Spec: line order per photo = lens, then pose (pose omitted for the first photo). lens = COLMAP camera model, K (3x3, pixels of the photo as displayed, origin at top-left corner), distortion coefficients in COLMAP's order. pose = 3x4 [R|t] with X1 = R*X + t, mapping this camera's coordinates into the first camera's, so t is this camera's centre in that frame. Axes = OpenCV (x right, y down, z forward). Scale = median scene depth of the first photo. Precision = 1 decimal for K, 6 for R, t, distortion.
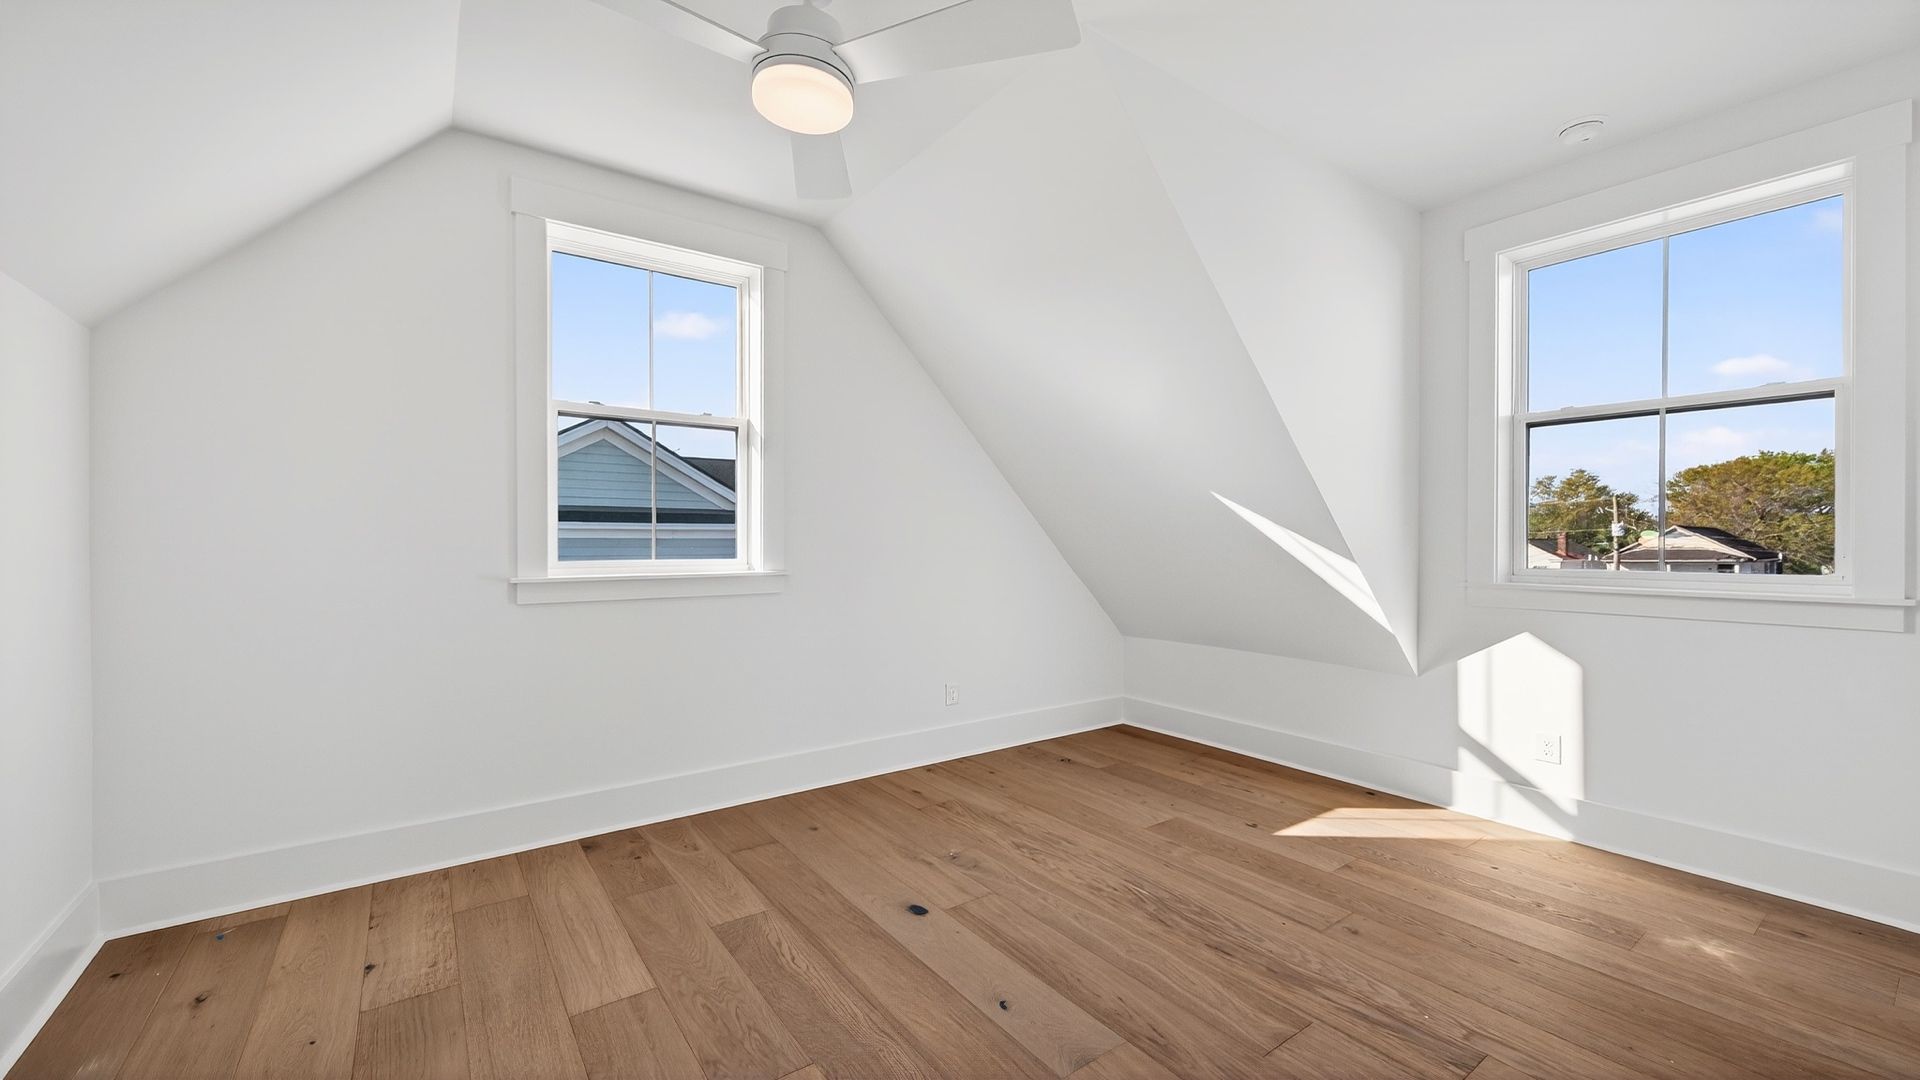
lens RADIAL K [[756.4, 0, 968.7], [0, 756.4, 551.6], [0, 0, 1]] dist [0.002761, 0.000326]
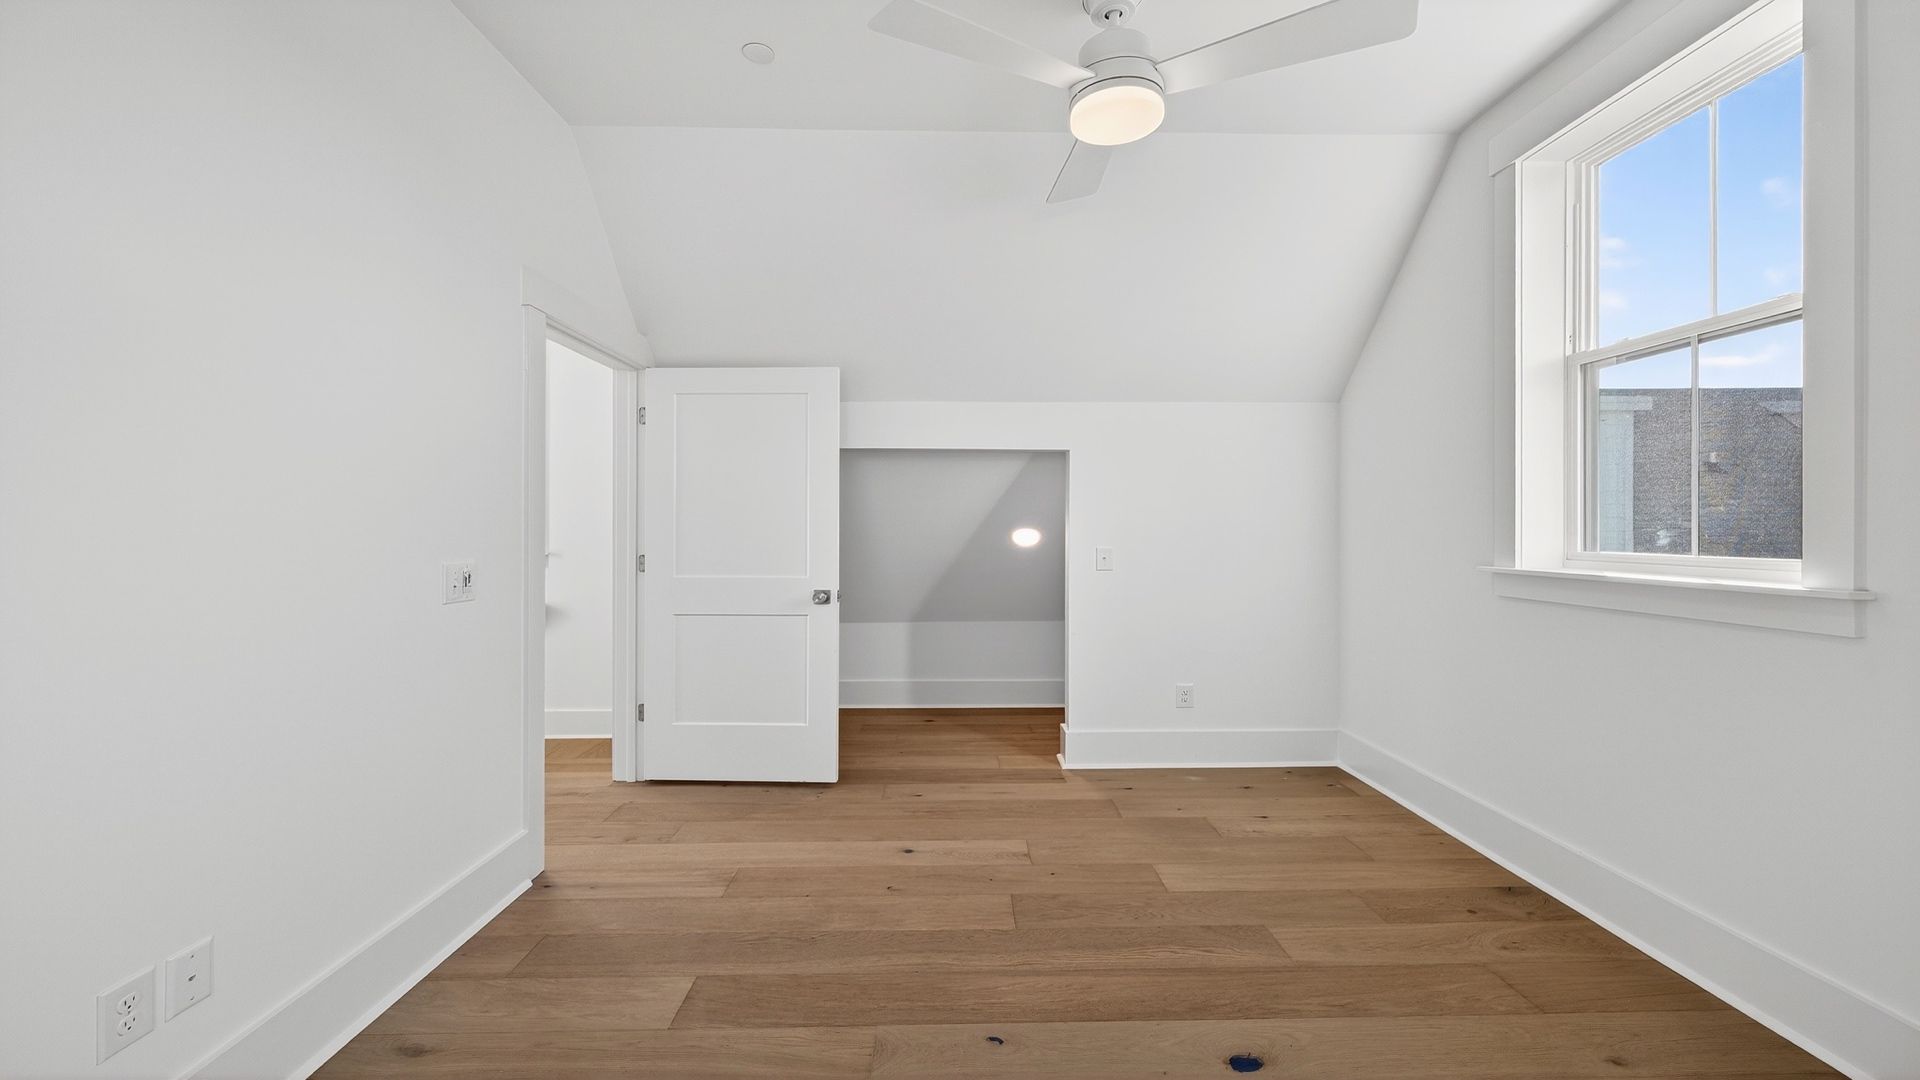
lens RADIAL K [[756.4, 0, 966.3], [0, 756.4, 524.3], [0, 0, 1]] dist [0.002761, 0.000326]
pose [[-0.578232, -0.003832, -0.815864, 0.643743], [-0.010245, 0.999944, 0.002564, -0.014383], [0.815808, 0.009841, -0.578239, 1.188416]]
